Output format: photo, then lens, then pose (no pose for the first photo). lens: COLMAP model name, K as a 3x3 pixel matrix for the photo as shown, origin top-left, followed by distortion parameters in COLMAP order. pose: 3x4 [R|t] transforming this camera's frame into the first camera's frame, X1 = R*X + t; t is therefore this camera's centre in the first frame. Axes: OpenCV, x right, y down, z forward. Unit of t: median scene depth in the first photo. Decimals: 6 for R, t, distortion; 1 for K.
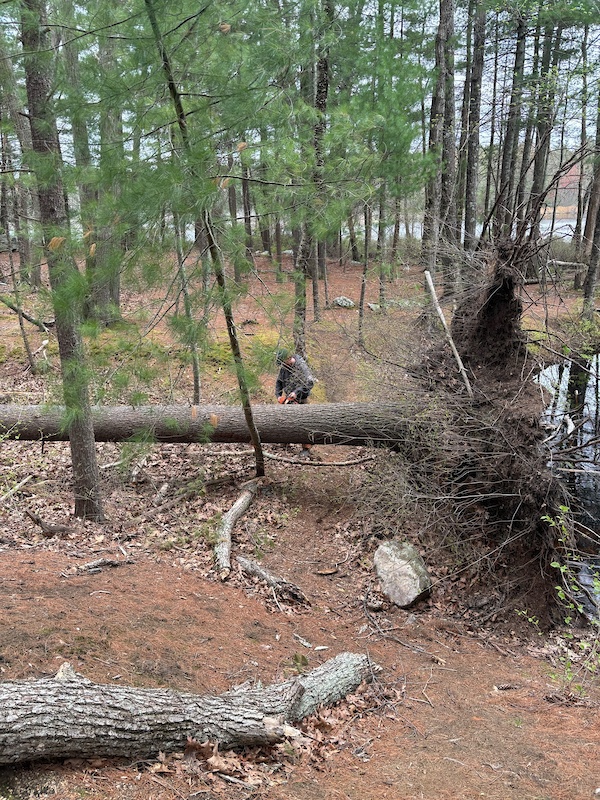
lens RADIAL K [[606.1, 0, 270.9], [0, 606.1, 402.5], [0, 0, 1]] dist [0.003787, -0.002102]
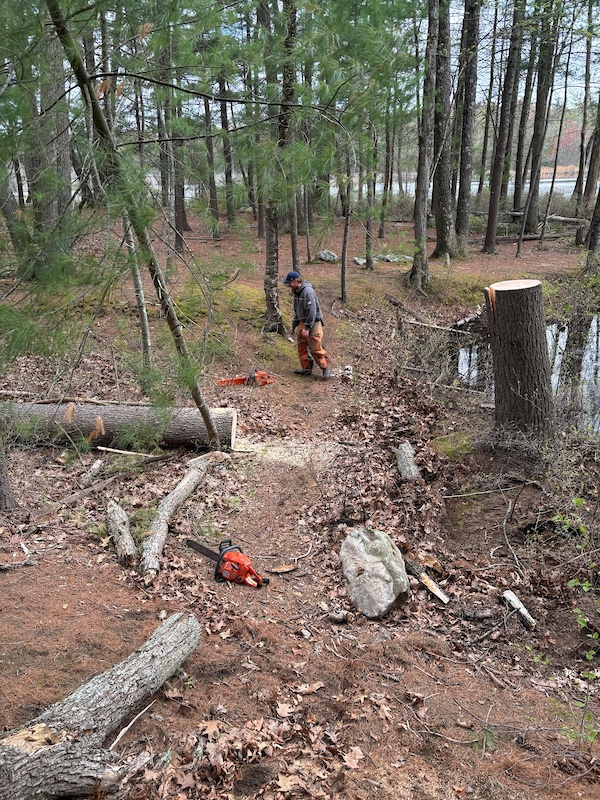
lens RADIAL K [[607.7, 0, 300.0], [0, 607.7, 400.0], [0, 0, 1]] dist [0.096289, -0.134638]
pose [[0.998355, -0.002537, 0.057282, 0.061648], [-0.000152, 0.998900, 0.046899, 0.014229], [-0.057338, -0.046830, 0.997256, 0.176751]]
